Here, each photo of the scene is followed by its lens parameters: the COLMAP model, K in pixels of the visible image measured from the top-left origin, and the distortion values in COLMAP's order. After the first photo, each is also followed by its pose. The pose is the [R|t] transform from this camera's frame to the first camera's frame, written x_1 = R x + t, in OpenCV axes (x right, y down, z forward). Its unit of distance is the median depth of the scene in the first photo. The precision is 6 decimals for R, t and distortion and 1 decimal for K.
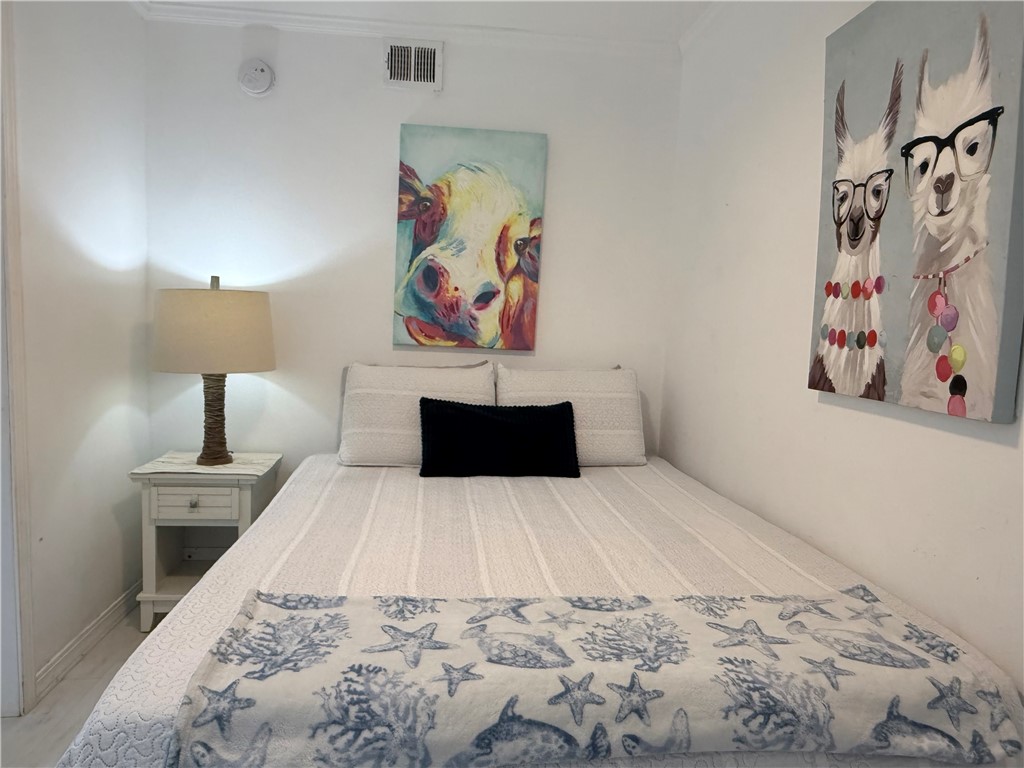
lens RADIAL K [[657.6, 0, 501.1], [0, 657.6, 387.8], [0, 0, 1]] dist [-0.002326, 0.002144]
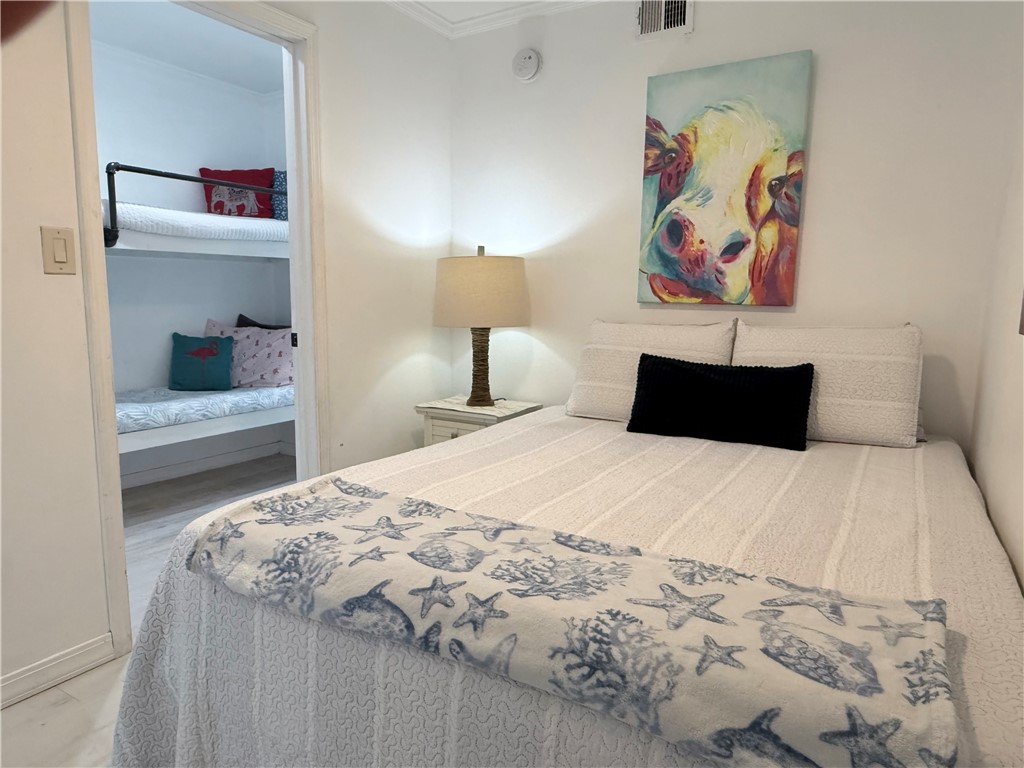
lens RADIAL K [[657.6, 0, 500.8], [0, 657.6, 383.5], [0, 0, 1]] dist [-0.002326, 0.002144]
pose [[0.793037, 0.049961, -0.607121, 0.485429], [-0.036818, 0.998740, 0.034095, 0.052455], [0.608060, -0.004686, 0.793878, 0.131935]]
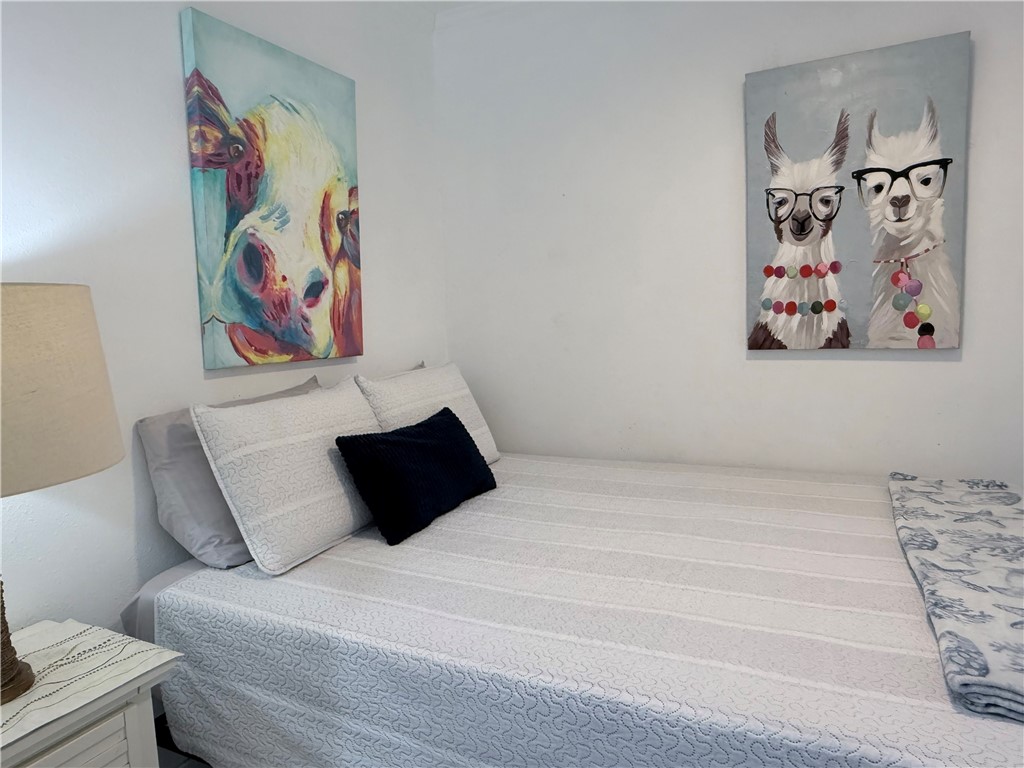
lens RADIAL K [[657.6, 0, 502.2], [0, 657.6, 381.9], [0, 0, 1]] dist [-0.002326, 0.002144]
pose [[0.536427, -0.143214, 0.831707, -0.910467], [0.139819, 0.986959, 0.079768, -0.112765], [-0.832284, 0.073499, 0.549455, 0.745789]]
